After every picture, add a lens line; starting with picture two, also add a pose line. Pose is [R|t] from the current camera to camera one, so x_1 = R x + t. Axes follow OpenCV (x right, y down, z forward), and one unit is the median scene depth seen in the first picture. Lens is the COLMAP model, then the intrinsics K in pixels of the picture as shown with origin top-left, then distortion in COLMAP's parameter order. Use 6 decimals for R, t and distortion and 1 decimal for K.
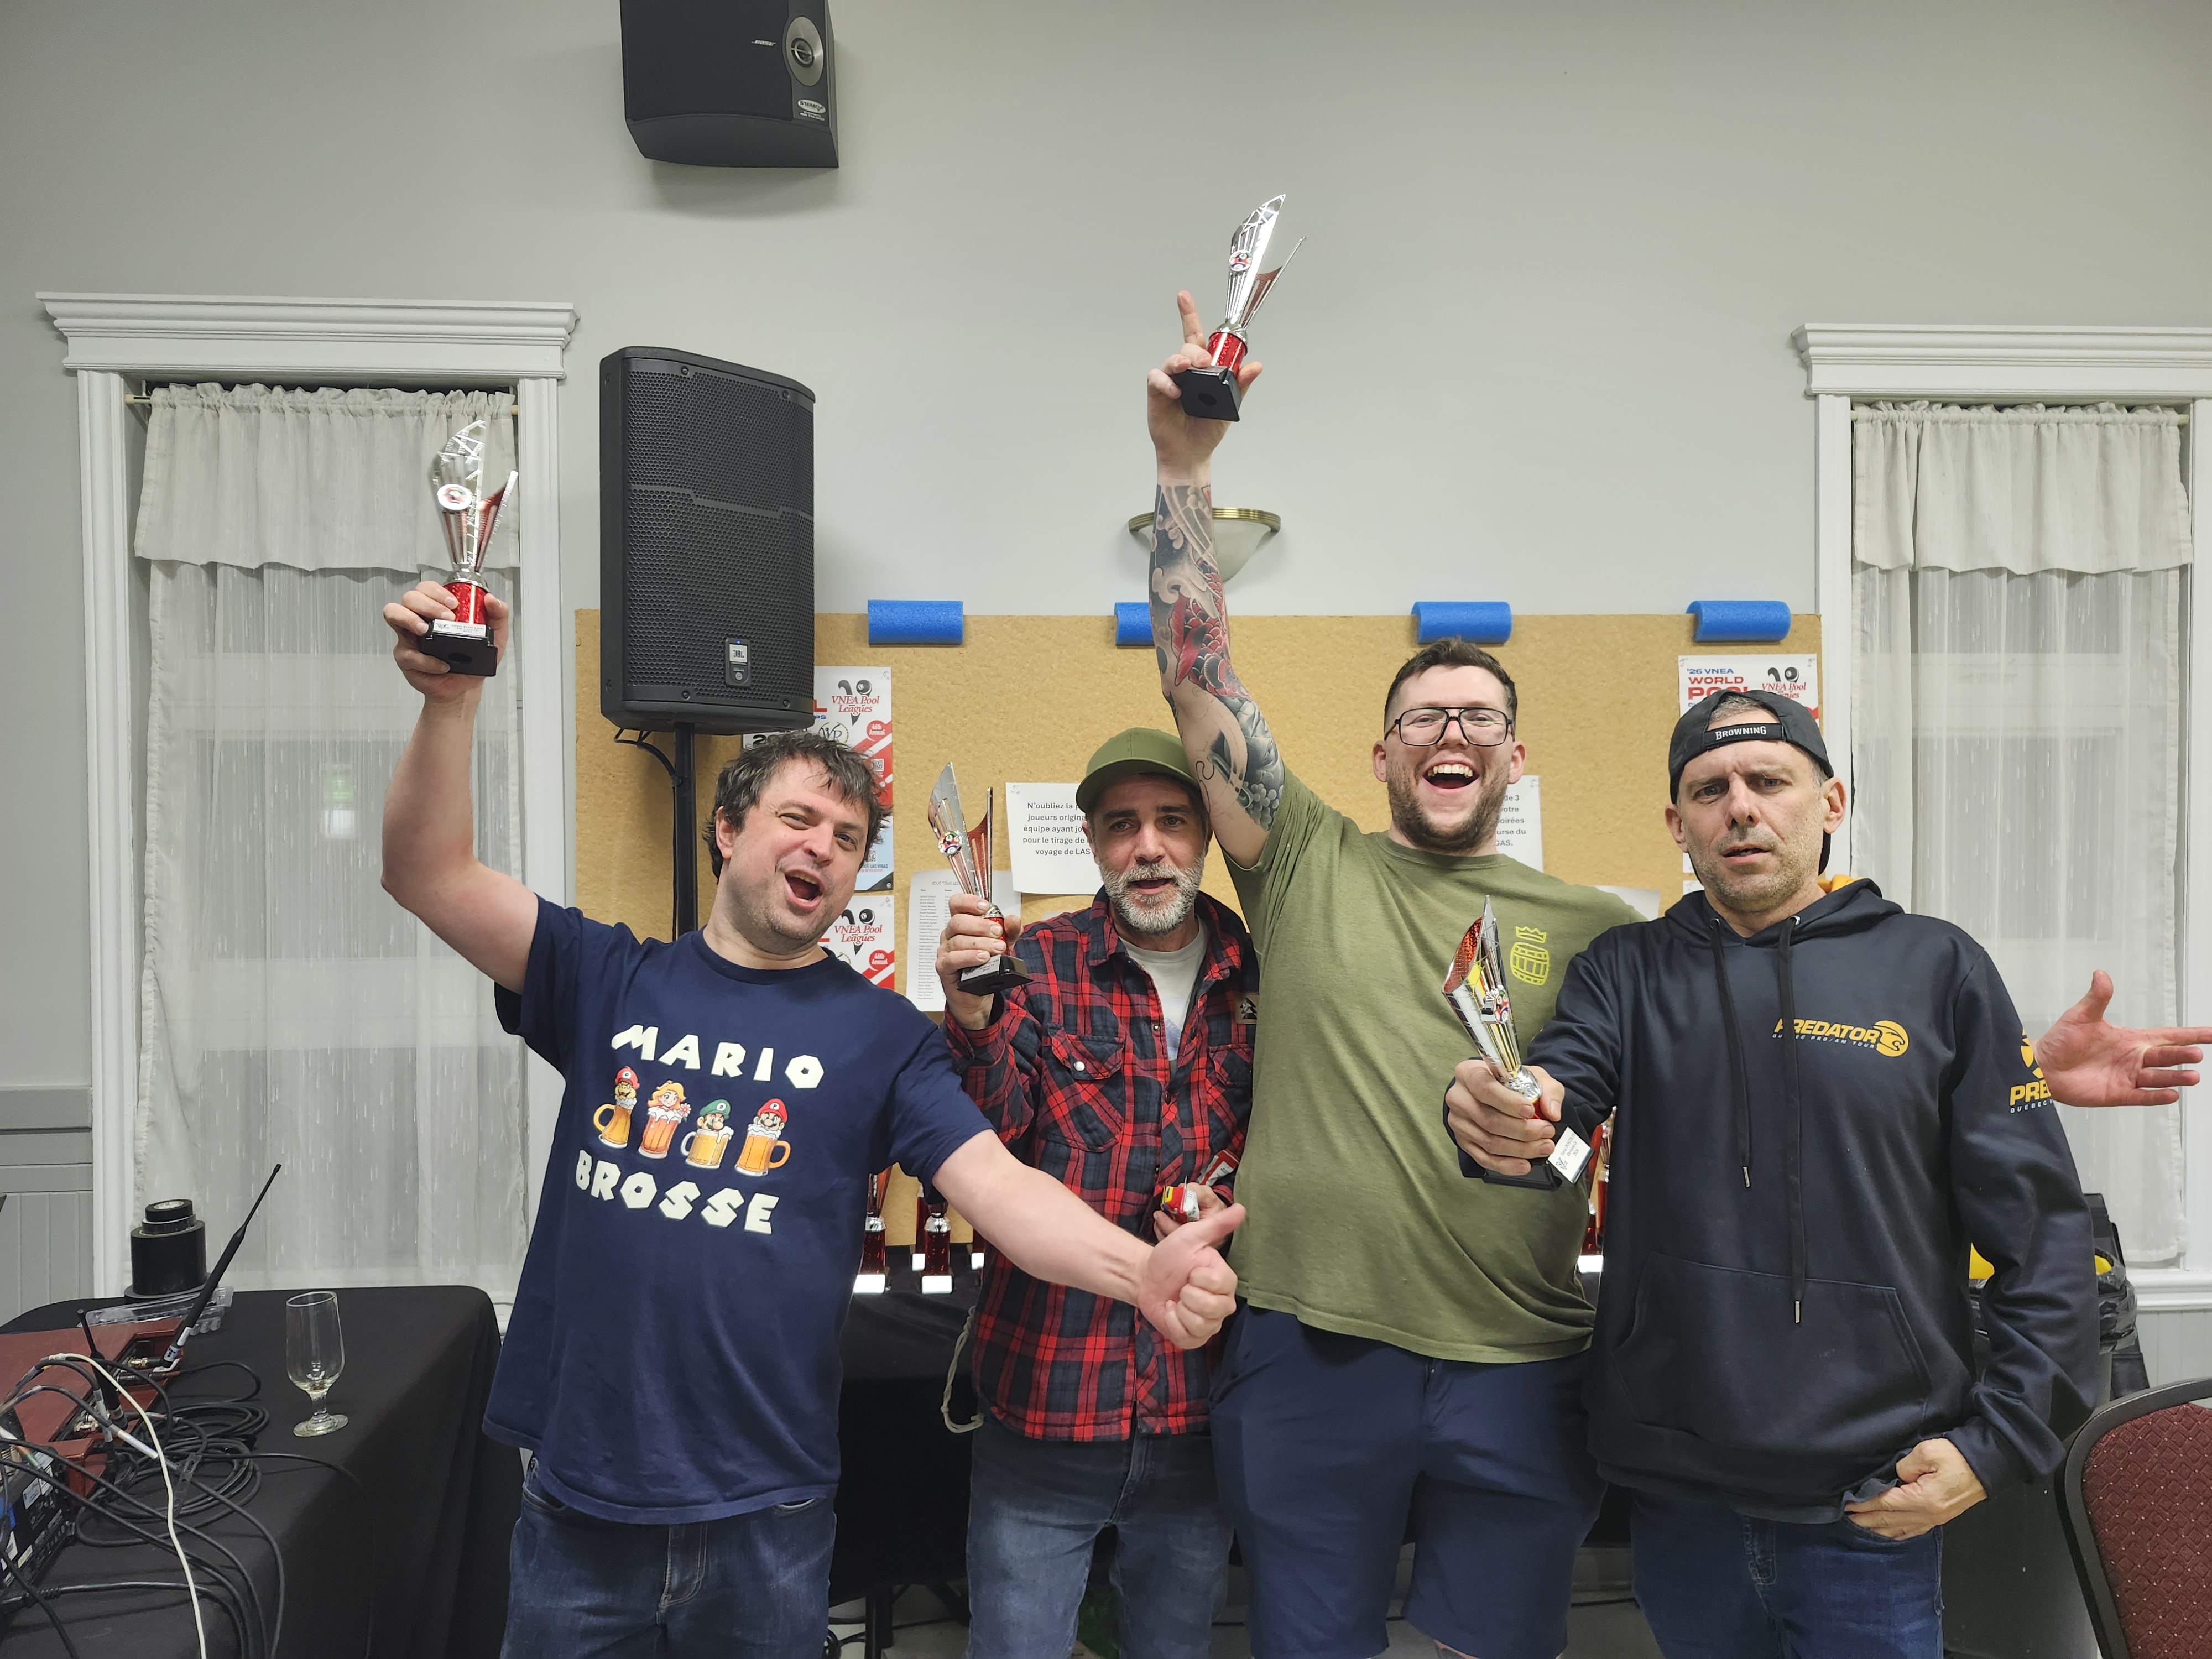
lens RADIAL K [[1518.9, 0, 1071.0], [0, 1518.9, 869.6], [0, 0, 1]] dist [0.027834, -0.029226]
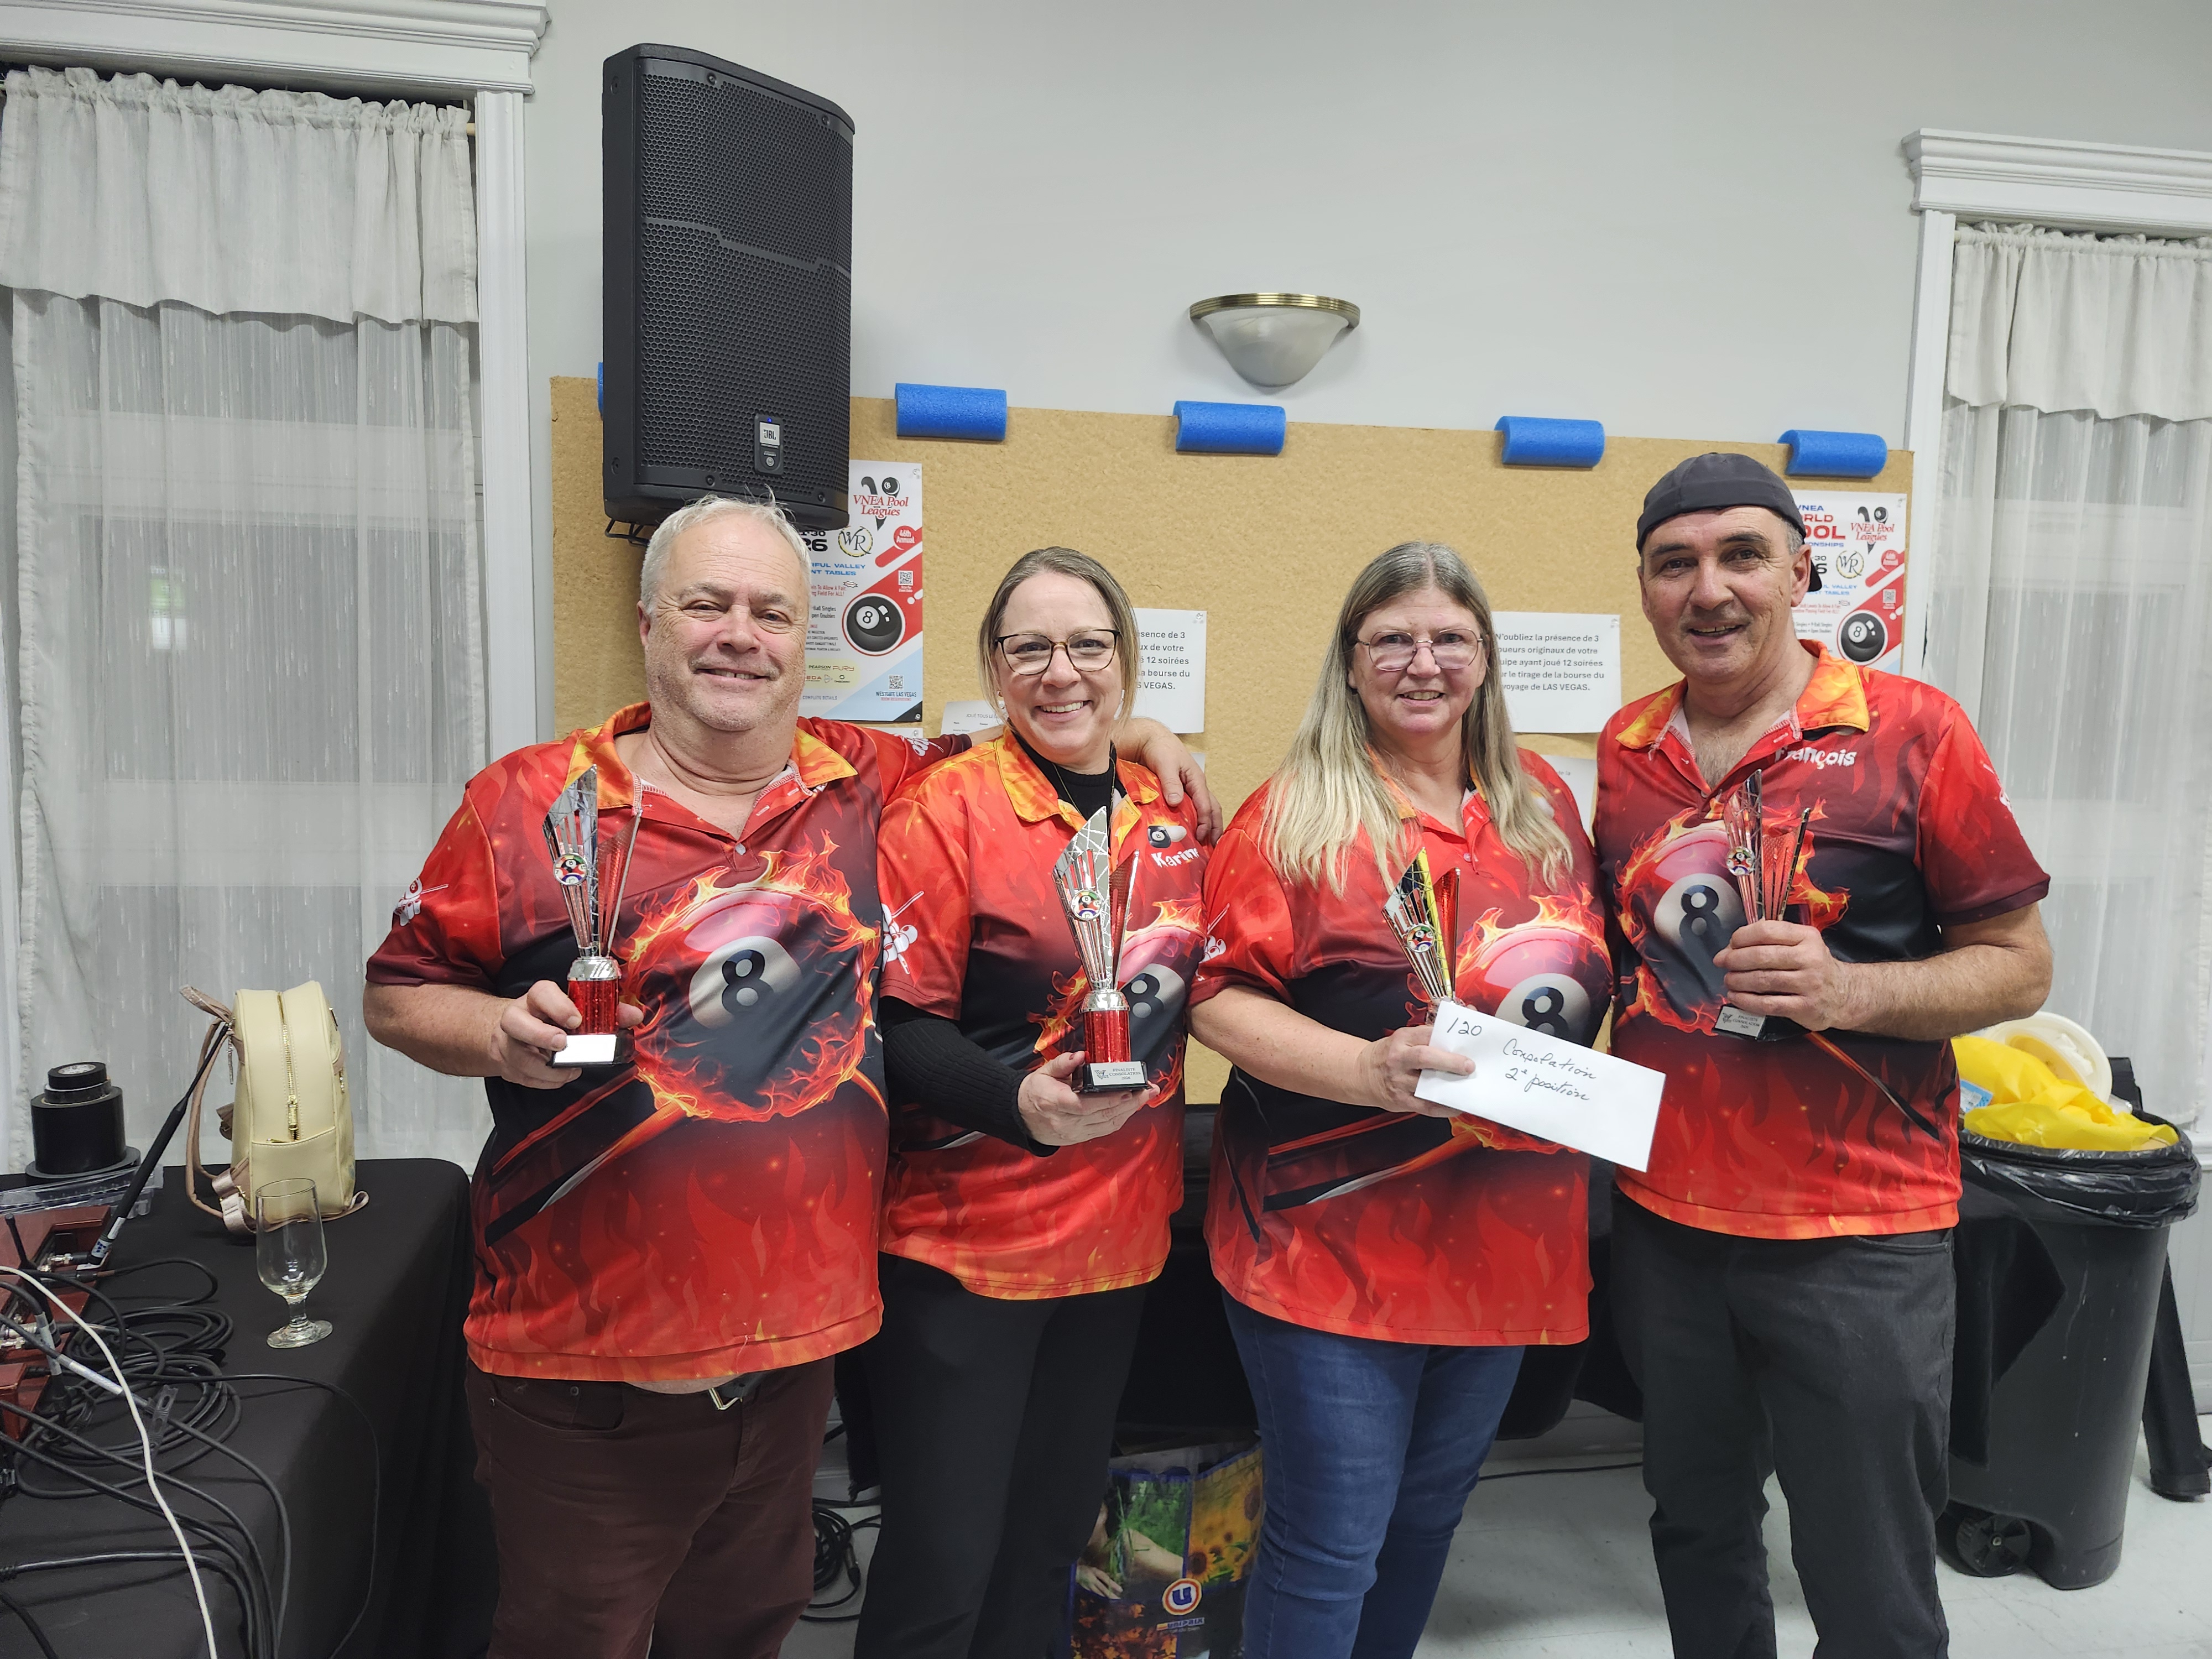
lens RADIAL K [[1518.9, 0, 1102.6], [0, 1518.9, 850.5], [0, 0, 1]] dist [0.027834, -0.029226]
pose [[0.994389, 0.017862, 0.104263, -0.101592], [-0.027430, 0.995466, 0.091072, 0.005584], [-0.102163, -0.093421, 0.990371, 0.101398]]
